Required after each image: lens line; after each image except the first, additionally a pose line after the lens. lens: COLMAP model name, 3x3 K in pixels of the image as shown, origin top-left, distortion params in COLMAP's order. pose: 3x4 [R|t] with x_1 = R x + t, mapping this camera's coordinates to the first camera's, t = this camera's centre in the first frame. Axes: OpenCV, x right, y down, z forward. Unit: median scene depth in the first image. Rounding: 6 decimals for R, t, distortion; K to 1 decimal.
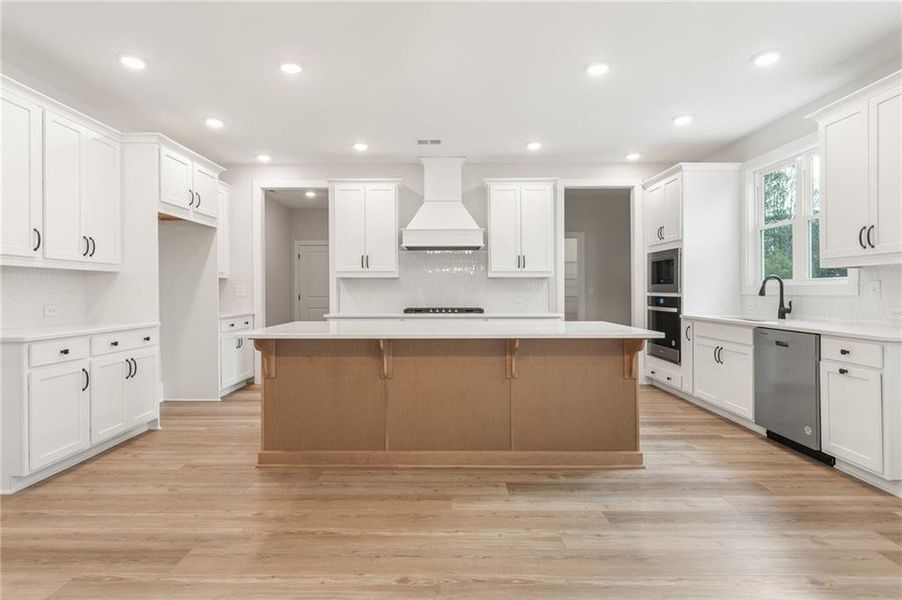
lens RADIAL K [[450.1, 0, 448.1], [0, 450.1, 294.4], [0, 0, 1]] dist [-0.000119, -0.000281]
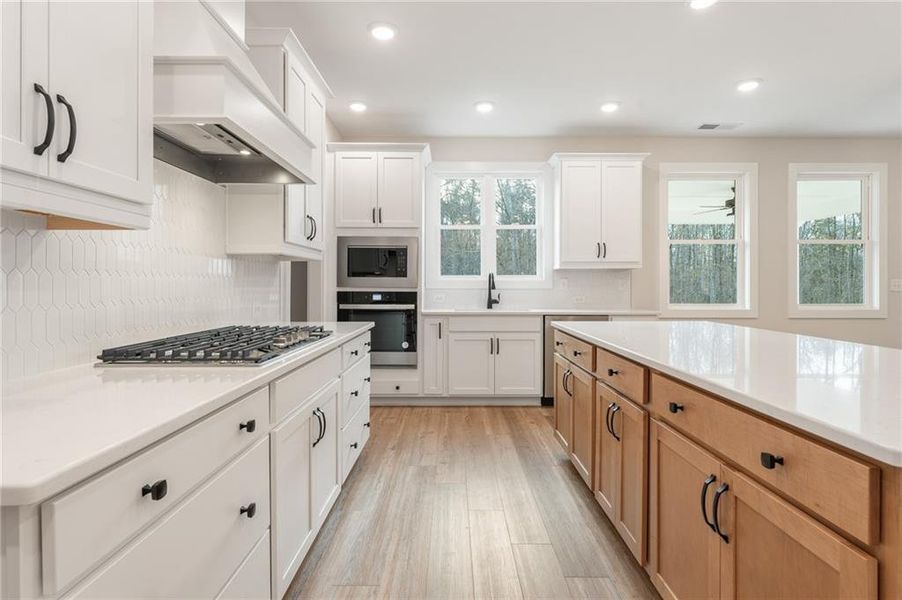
lens RADIAL K [[474.6, 0, 454.9], [0, 474.6, 286.3], [0, 0, 1]] dist [0.006779, 0.000244]
pose [[0.007818, 0.000702, 0.999969, -0.419428], [0.007291, 0.999973, -0.000759, -0.003839], [-0.999943, 0.007296, 0.007812, 0.900013]]
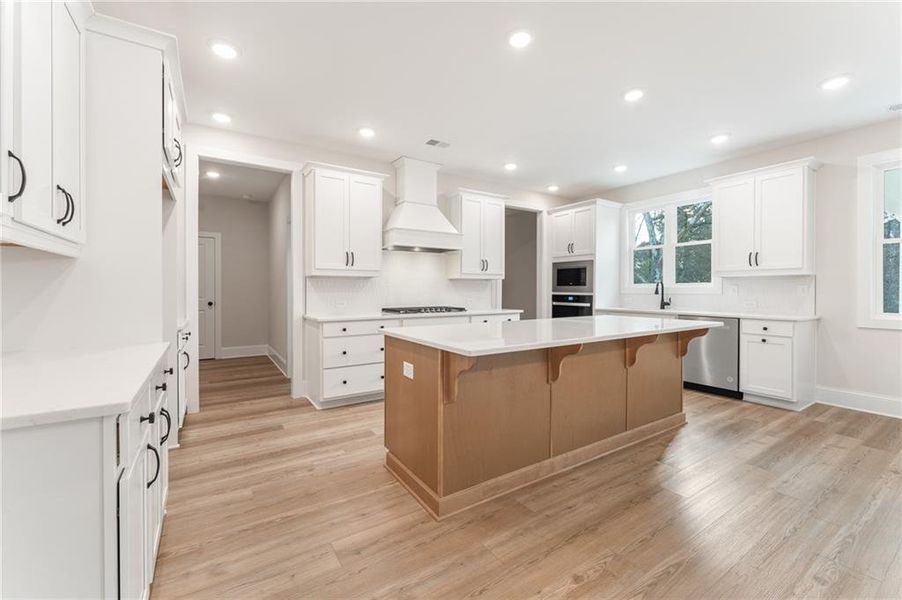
lens RADIAL K [[368.9, 0, 451.5], [0, 368.9, 293.2], [0, 0, 1]] dist [-0.003407, 0.000454]
pose [[0.838870, -0.003991, 0.544318, -0.456030], [0.003330, 0.999992, 0.002199, -0.004405], [-0.544322, -0.000032, 0.838876, 0.279878]]
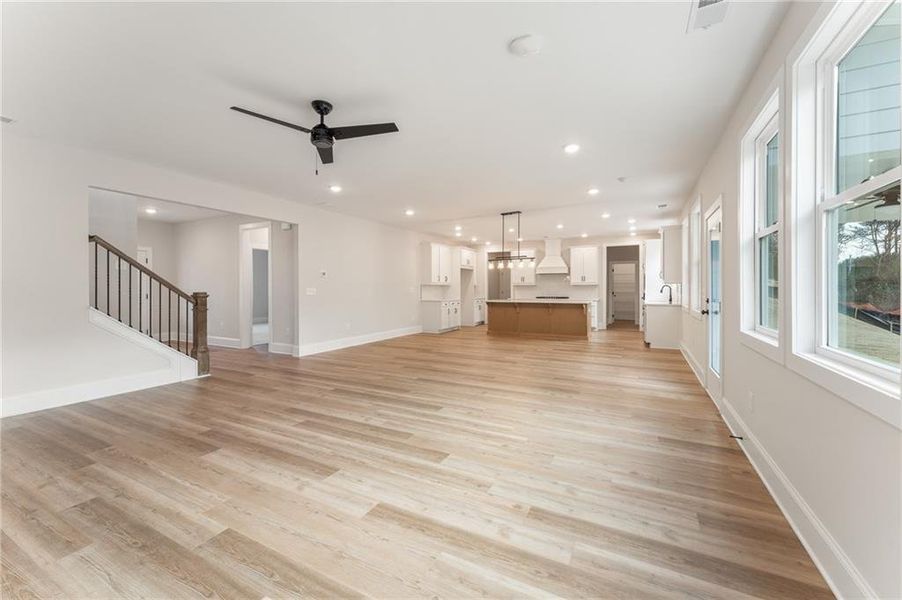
lens RADIAL K [[368.9, 0, 454.2], [0, 368.9, 291.5], [0, 0, 1]] dist [-0.003407, 0.000454]
pose [[0.888886, 0.003861, -0.458113, 0.499678], [-0.003880, 0.999992, 0.000901, -0.000932], [0.458113, 0.000976, 0.888894, -1.246142]]
